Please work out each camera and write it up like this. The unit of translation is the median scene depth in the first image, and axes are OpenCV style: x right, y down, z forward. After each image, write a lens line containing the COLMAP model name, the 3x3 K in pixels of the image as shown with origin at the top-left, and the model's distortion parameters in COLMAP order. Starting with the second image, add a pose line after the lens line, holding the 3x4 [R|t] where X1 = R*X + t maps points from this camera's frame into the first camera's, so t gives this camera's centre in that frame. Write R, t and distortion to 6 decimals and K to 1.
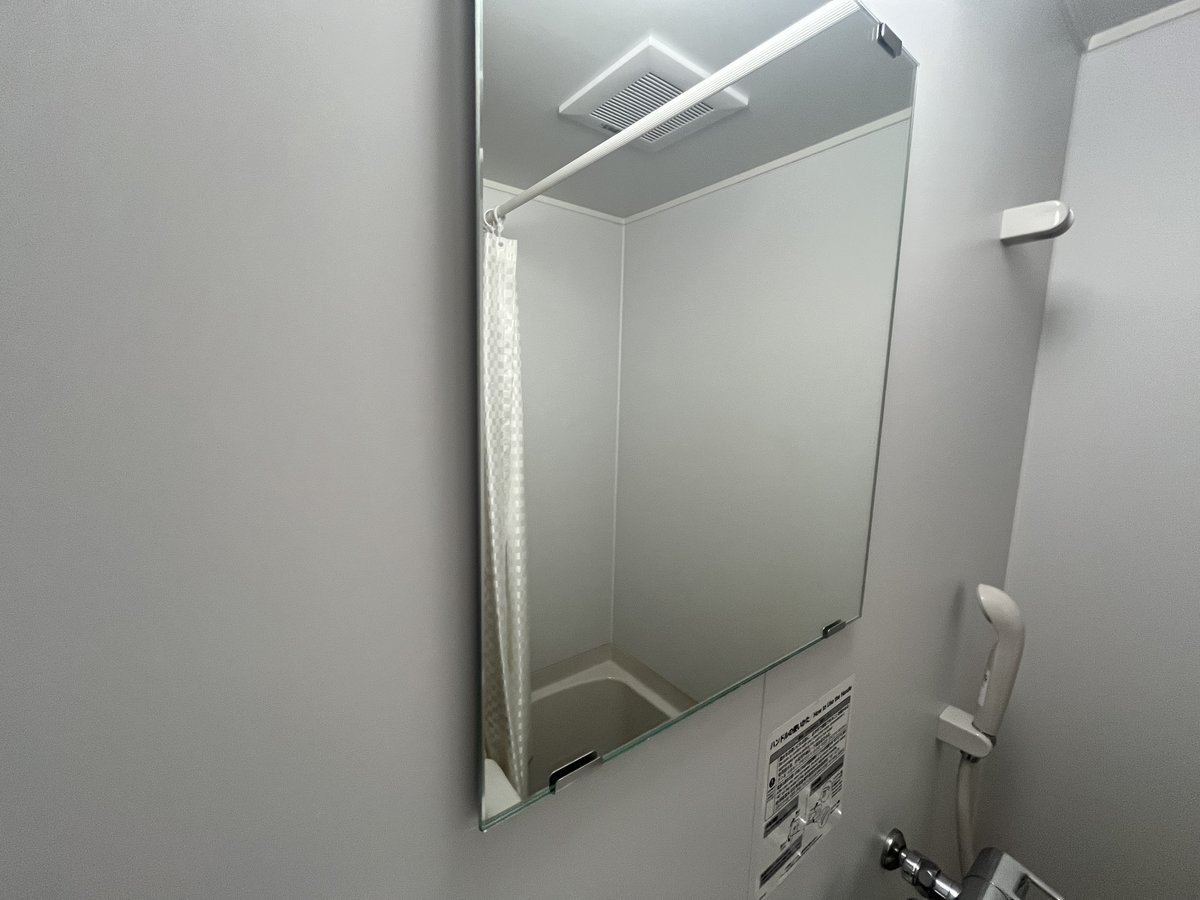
lens RADIAL K [[485.7, 0, 601.1], [0, 485.7, 449.9], [0, 0, 1]] dist [-0.000284, 0.000230]
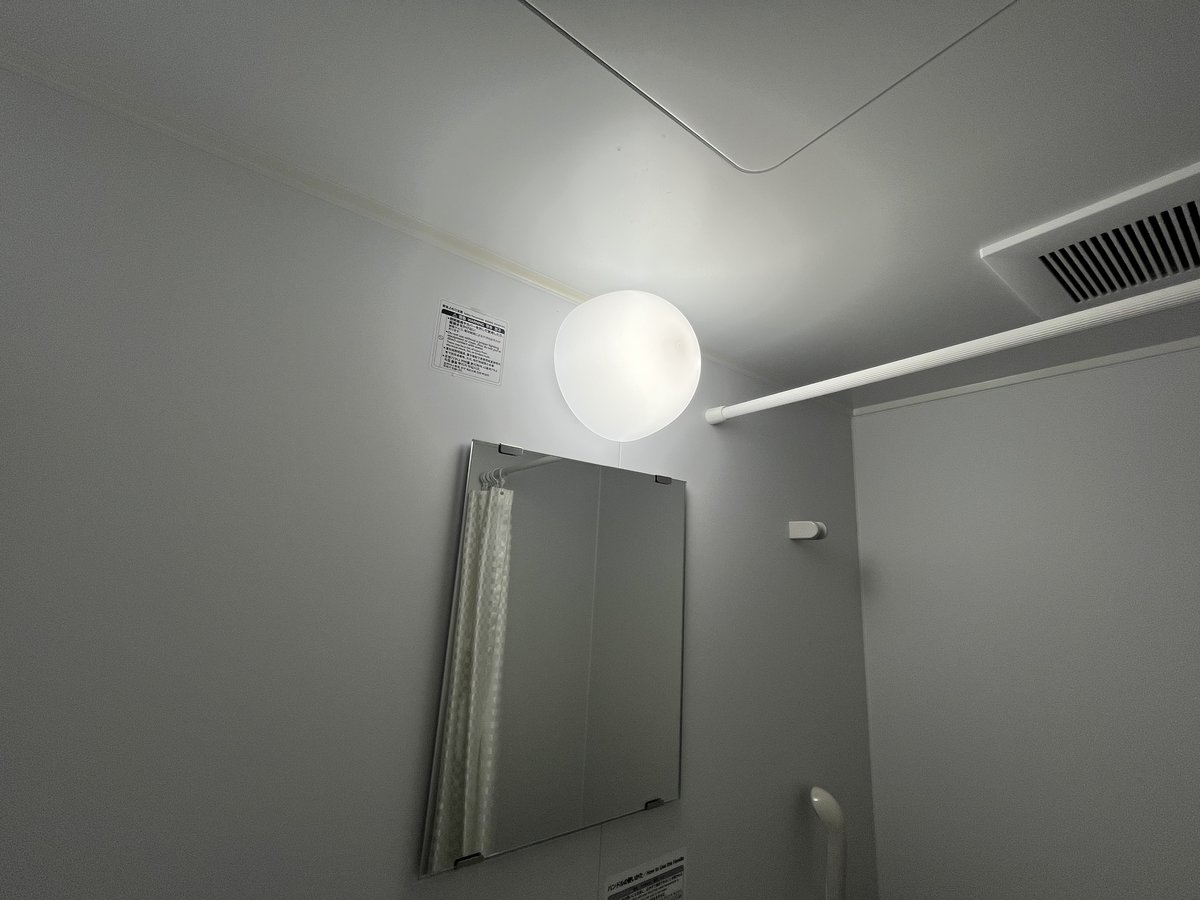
lens RADIAL K [[485.7, 0, 598.4], [0, 485.7, 450.4], [0, 0, 1]] dist [-0.000284, 0.000230]
pose [[0.998949, 0.025758, -0.037914, 0.117759], [-0.037343, 0.937004, -0.347318, -0.060833], [0.026579, 0.348368, 0.936981, -0.338348]]
